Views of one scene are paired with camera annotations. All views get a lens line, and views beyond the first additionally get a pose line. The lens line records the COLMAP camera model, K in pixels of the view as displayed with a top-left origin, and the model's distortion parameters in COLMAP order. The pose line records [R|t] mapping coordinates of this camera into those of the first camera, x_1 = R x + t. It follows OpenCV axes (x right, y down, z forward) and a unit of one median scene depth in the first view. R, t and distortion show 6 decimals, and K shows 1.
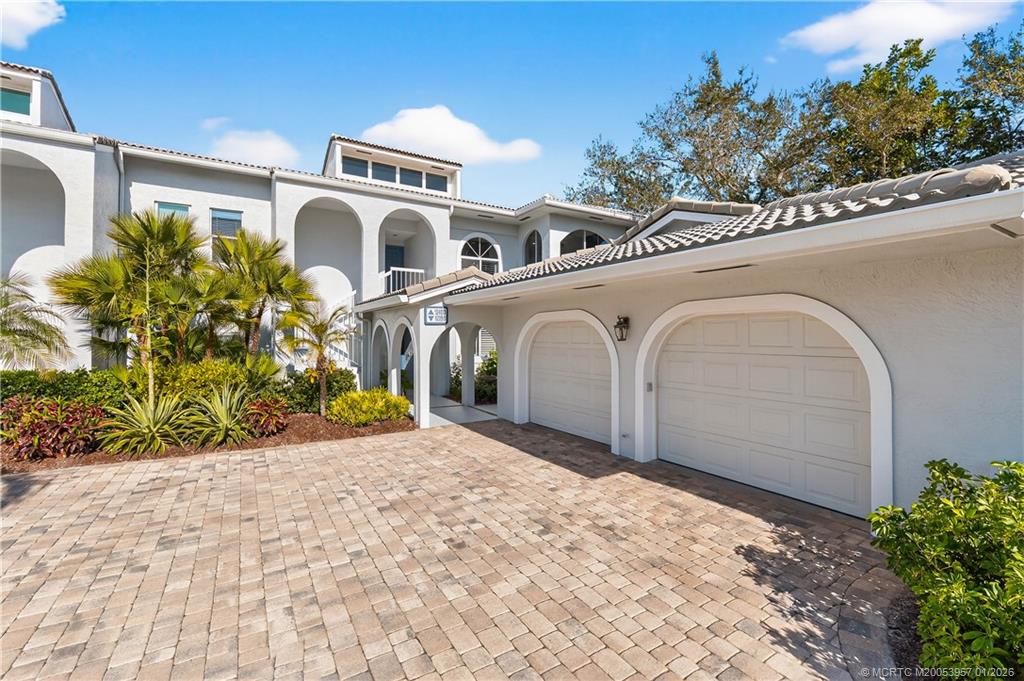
lens RADIAL K [[439.0, 0, 507.8], [0, 439.0, 332.3], [0, 0, 1]] dist [-0.001212, 0.000019]
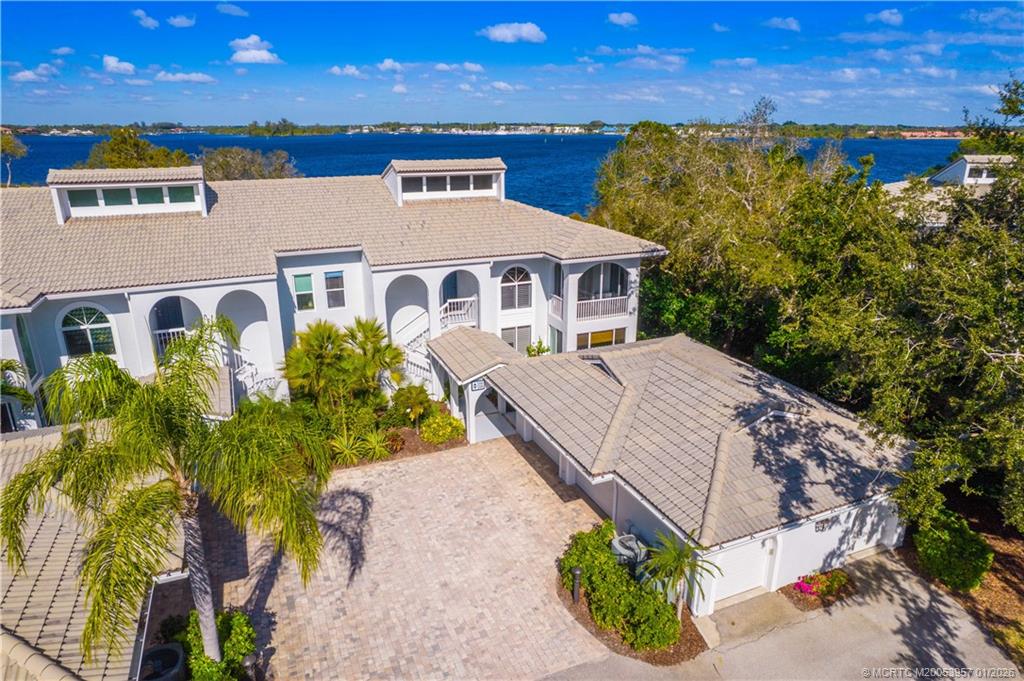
lens RADIAL K [[649.2, 0, 516.5], [0, 649.2, 345.5], [0, 0, 1]] dist [-0.021450, 0.012732]
pose [[0.990332, 0.044272, -0.131461, 0.338063], [0.001110, 0.945142, 0.326657, -1.085812], [0.138711, -0.323645, 0.935956, -1.409999]]
